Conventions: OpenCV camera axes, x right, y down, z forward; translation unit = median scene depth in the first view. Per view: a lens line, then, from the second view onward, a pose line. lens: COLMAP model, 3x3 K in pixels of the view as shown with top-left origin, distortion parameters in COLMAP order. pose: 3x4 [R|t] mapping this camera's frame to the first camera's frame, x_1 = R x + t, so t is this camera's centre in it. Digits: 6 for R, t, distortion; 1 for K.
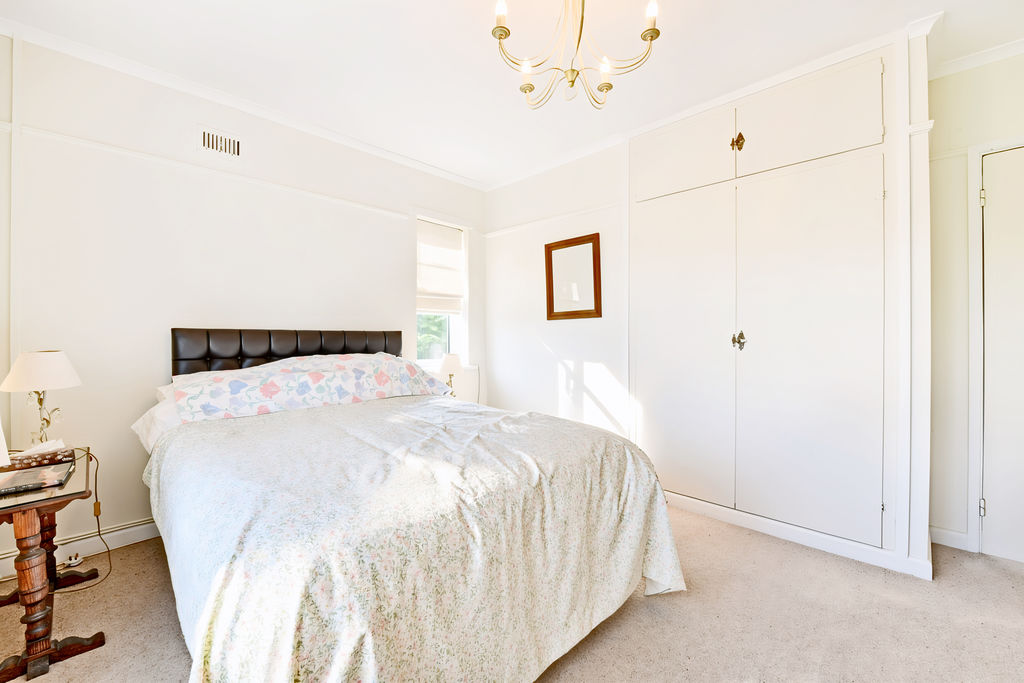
lens RADIAL K [[410.6, 0, 511.1], [0, 410.6, 336.3], [0, 0, 1]] dist [-0.014702, 0.000063]
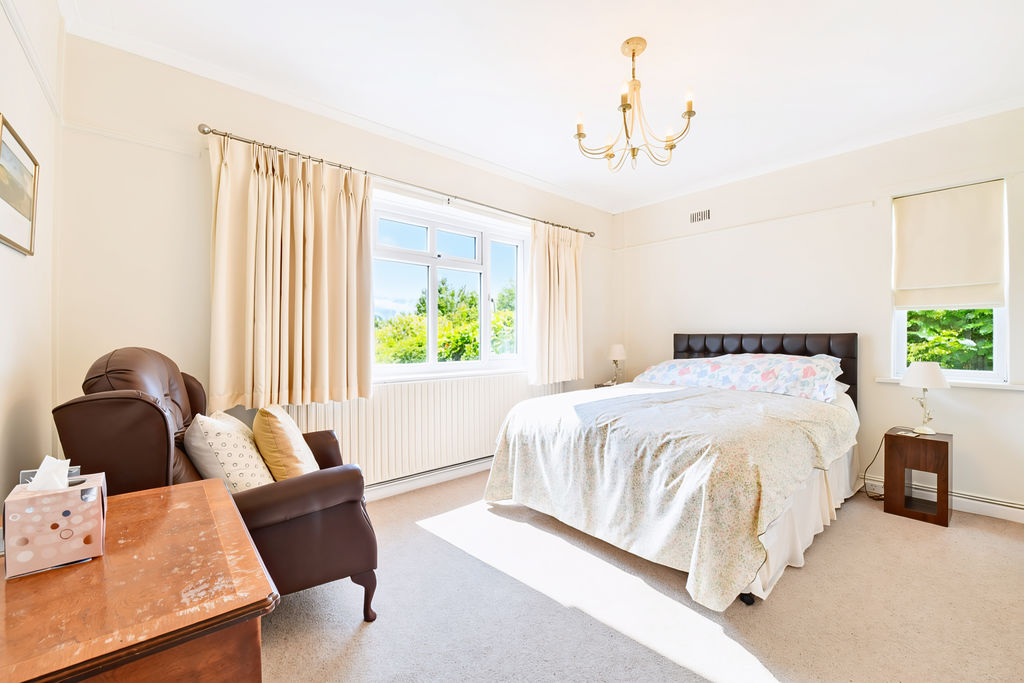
lens RADIAL K [[410.6, 0, 511.1], [0, 410.6, 336.3], [0, 0, 1]] dist [-0.014702, 0.000063]
pose [[-0.106531, -0.002292, -0.994307, 1.006854], [0.002313, 0.999994, -0.002553, -0.005053], [0.994307, -0.002572, -0.106525, 0.464663]]
